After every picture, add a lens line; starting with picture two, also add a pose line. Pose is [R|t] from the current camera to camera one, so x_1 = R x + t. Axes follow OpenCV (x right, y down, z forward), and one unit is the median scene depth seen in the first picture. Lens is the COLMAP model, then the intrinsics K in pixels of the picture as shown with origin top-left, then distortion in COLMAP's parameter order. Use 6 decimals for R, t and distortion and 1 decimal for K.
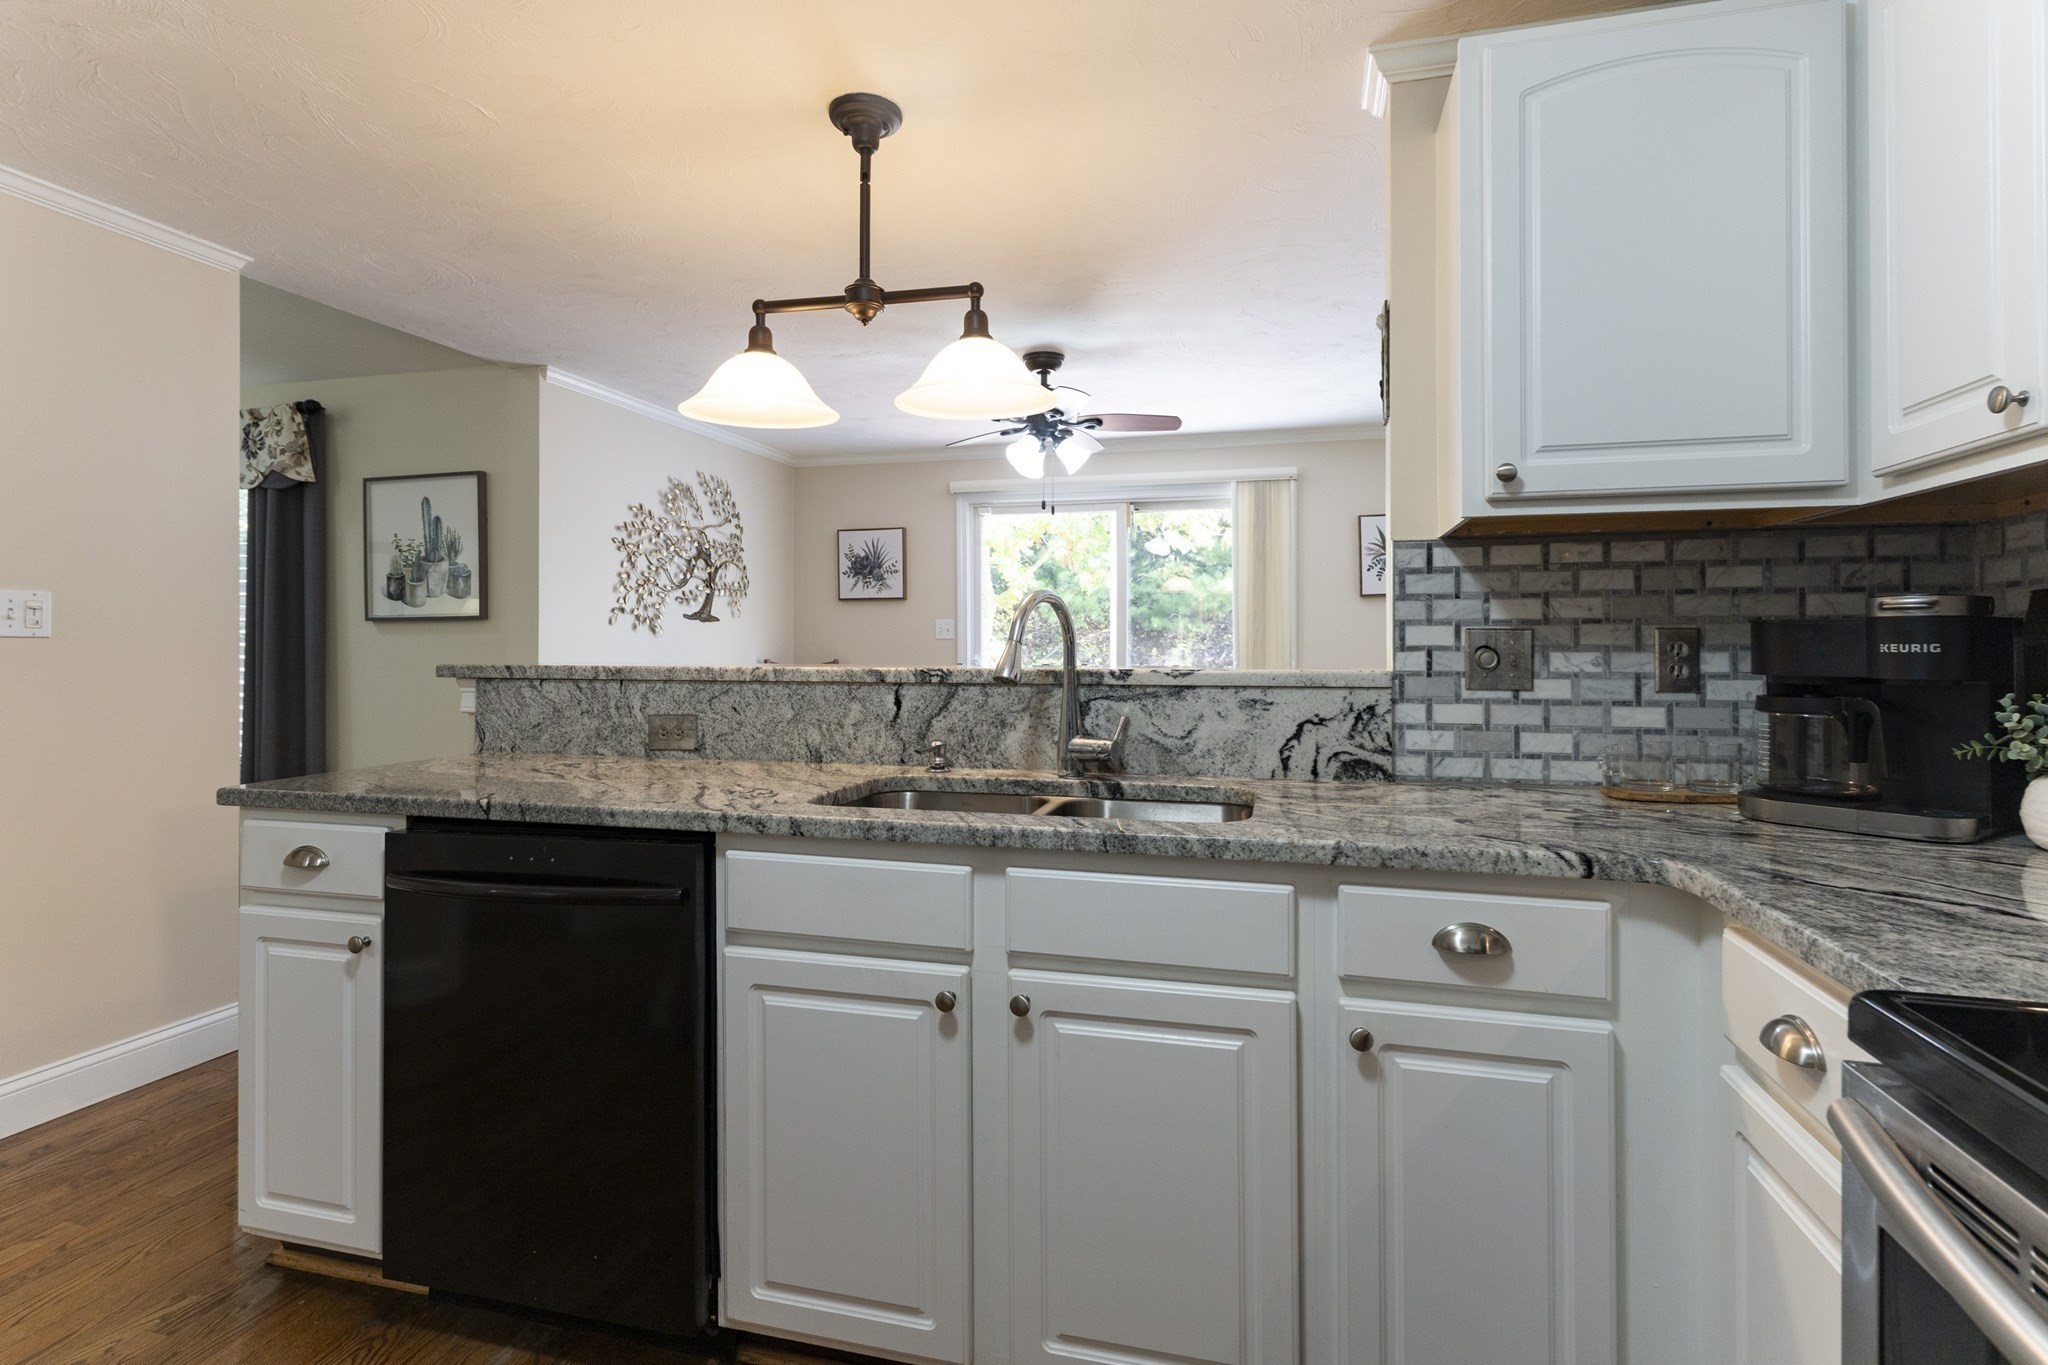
lens RADIAL K [[992.3, 0, 1029.2], [0, 992.3, 641.1], [0, 0, 1]] dist [-0.001461, -0.000319]
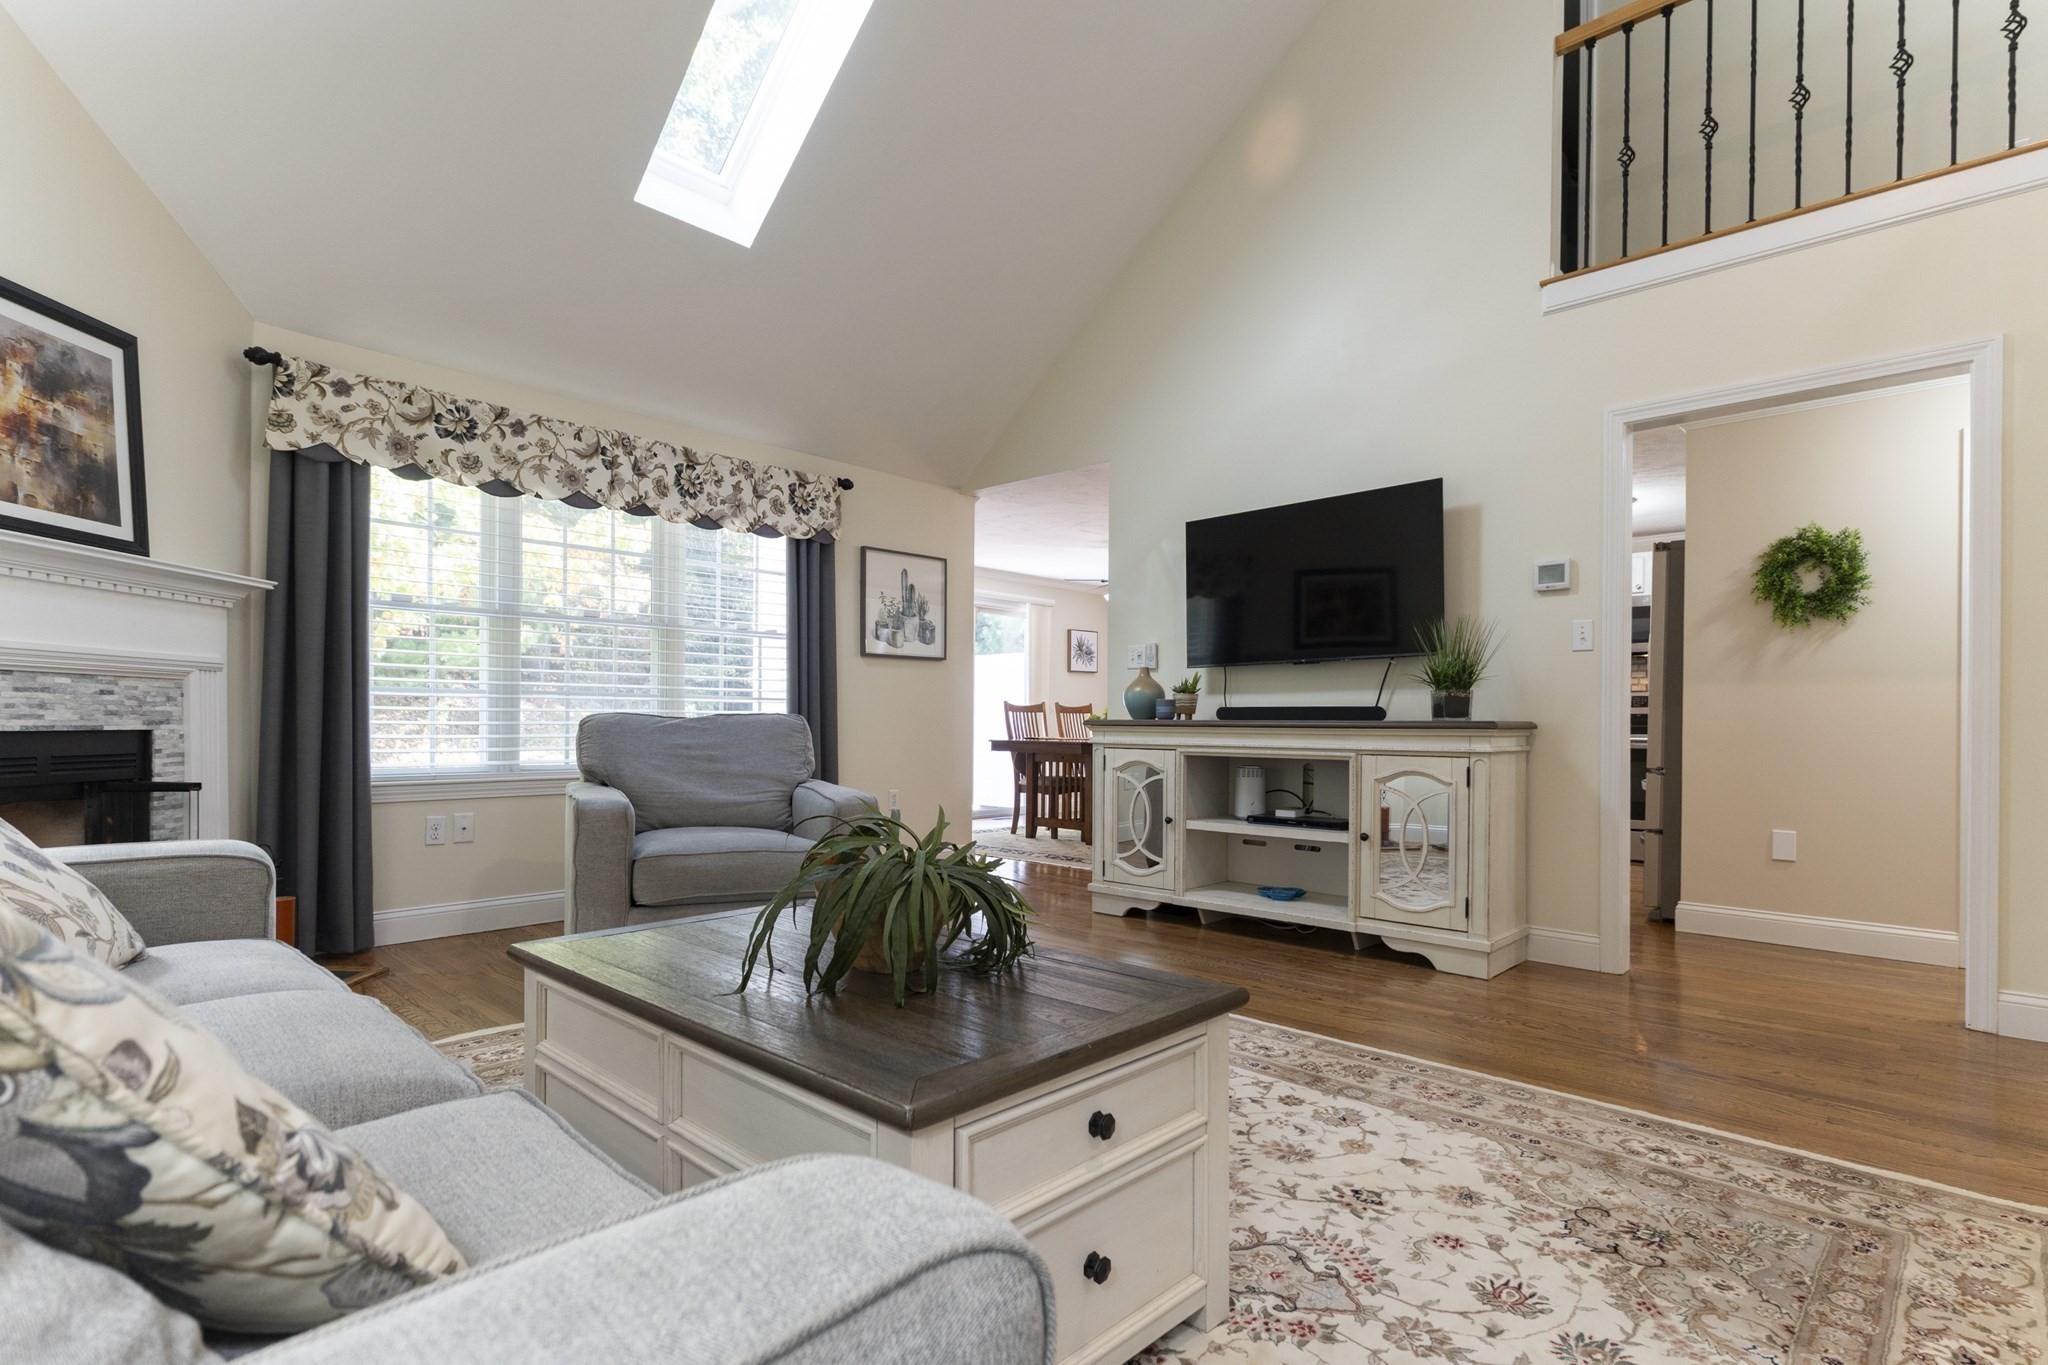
lens RADIAL K [[996.4, 0, 1035.4], [0, 996.4, 729.0], [0, 0, 1]] dist [0.000922, 0.000211]
pose [[0.471078, -0.001802, 0.882090, -3.163133], [-0.008937, 0.999937, 0.006816, 0.121678], [-0.882046, -0.011094, 0.471032, 0.328360]]
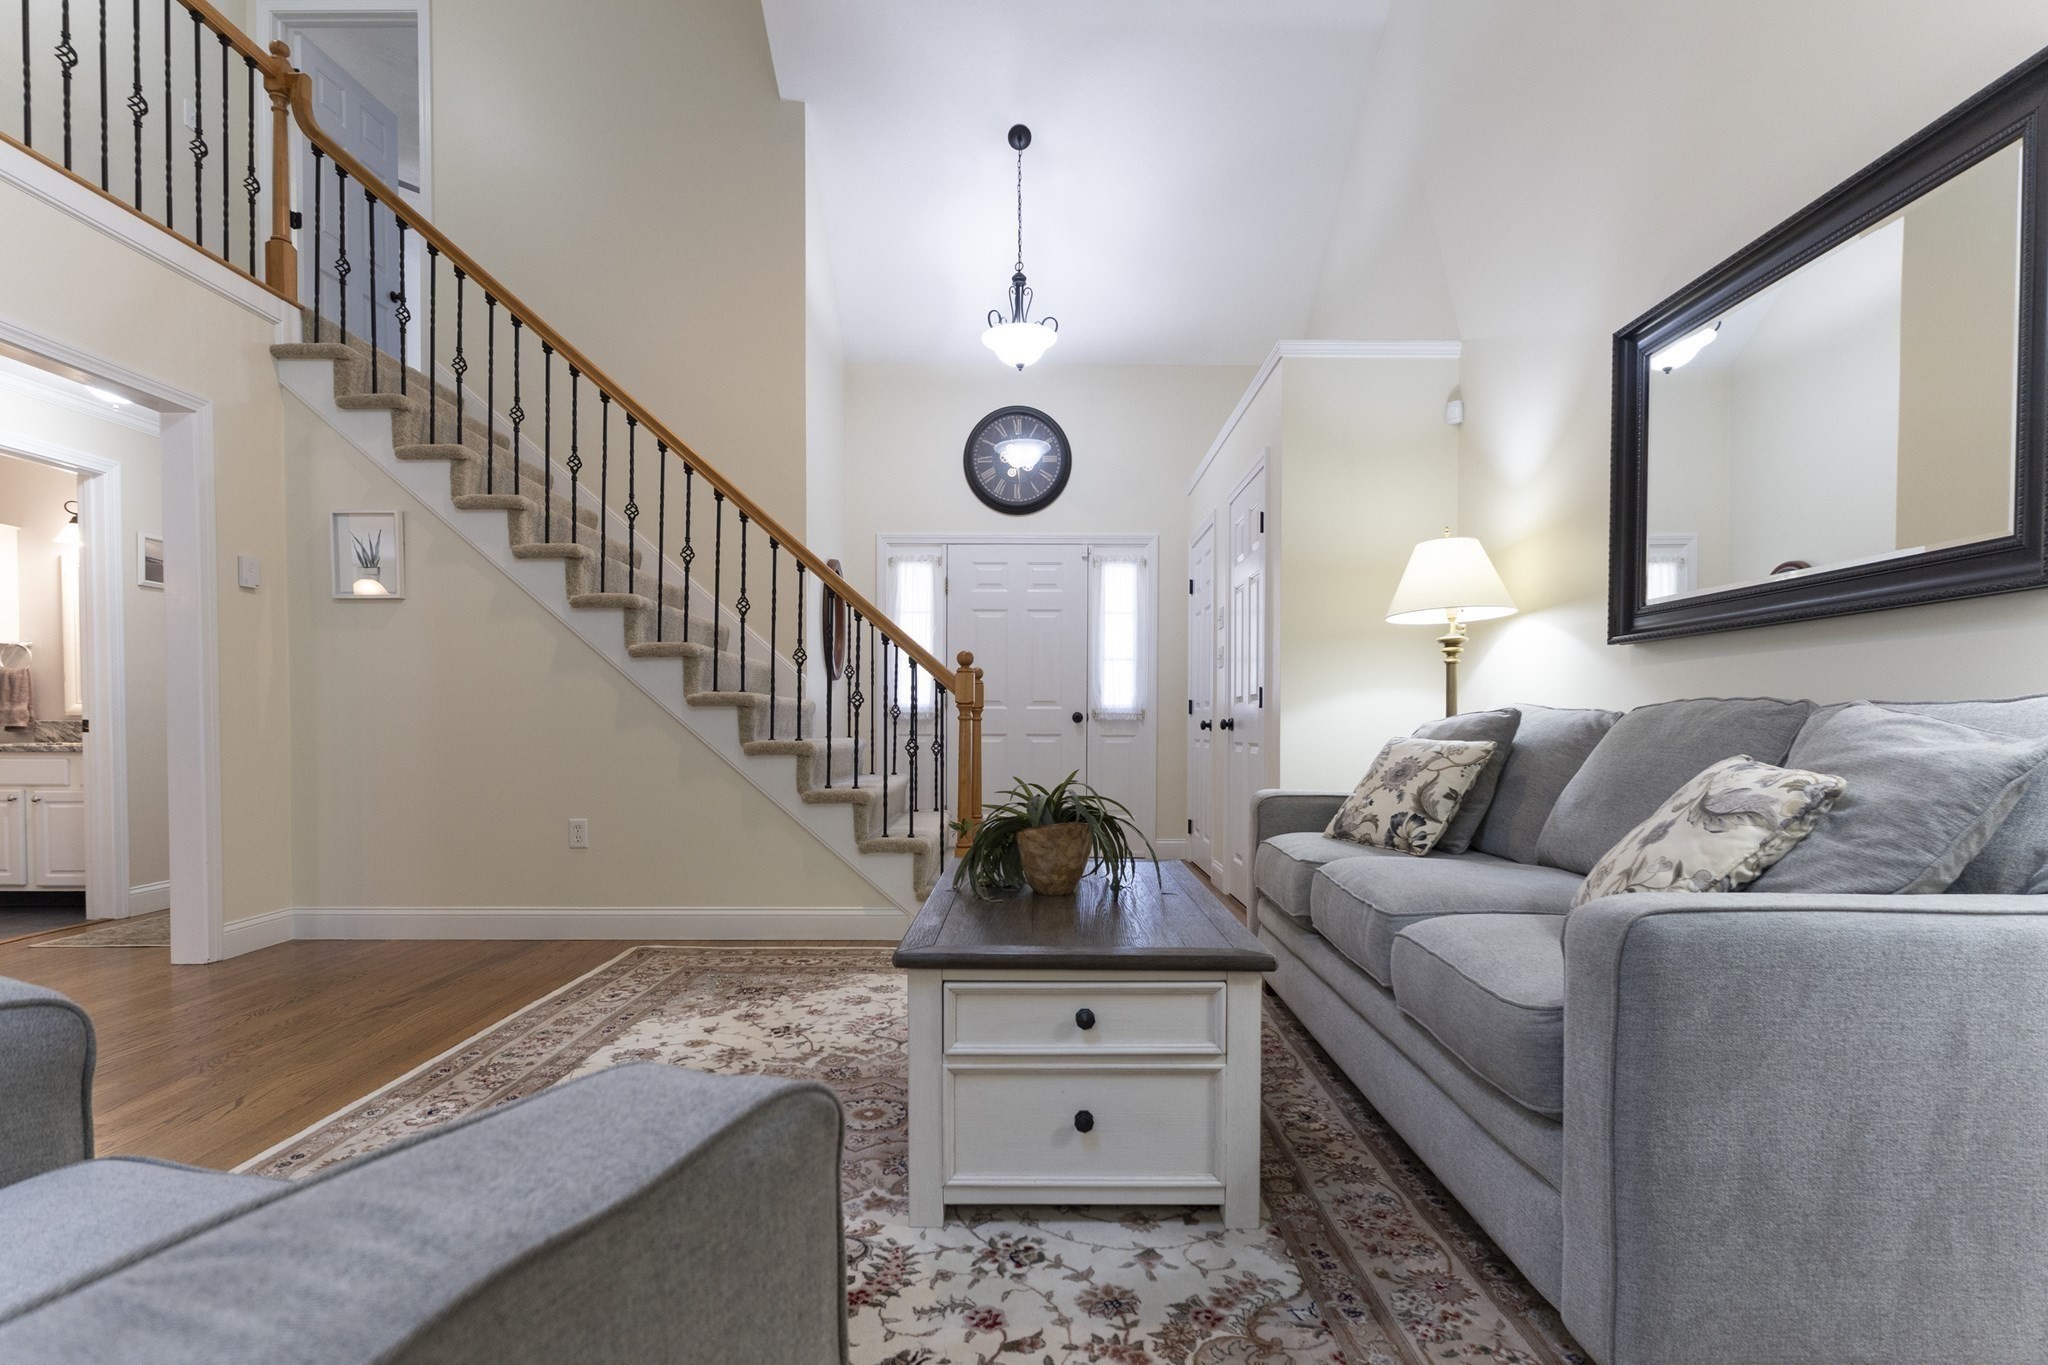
lens RADIAL K [[996.4, 0, 1035.4], [0, 996.4, 729.0], [0, 0, 1]] dist [0.000922, 0.000211]
pose [[-0.965325, 0.001350, -0.261047, -2.289911], [0.000141, 0.999989, 0.004651, 0.130089], [0.261050, 0.004453, -0.965315, 1.752265]]
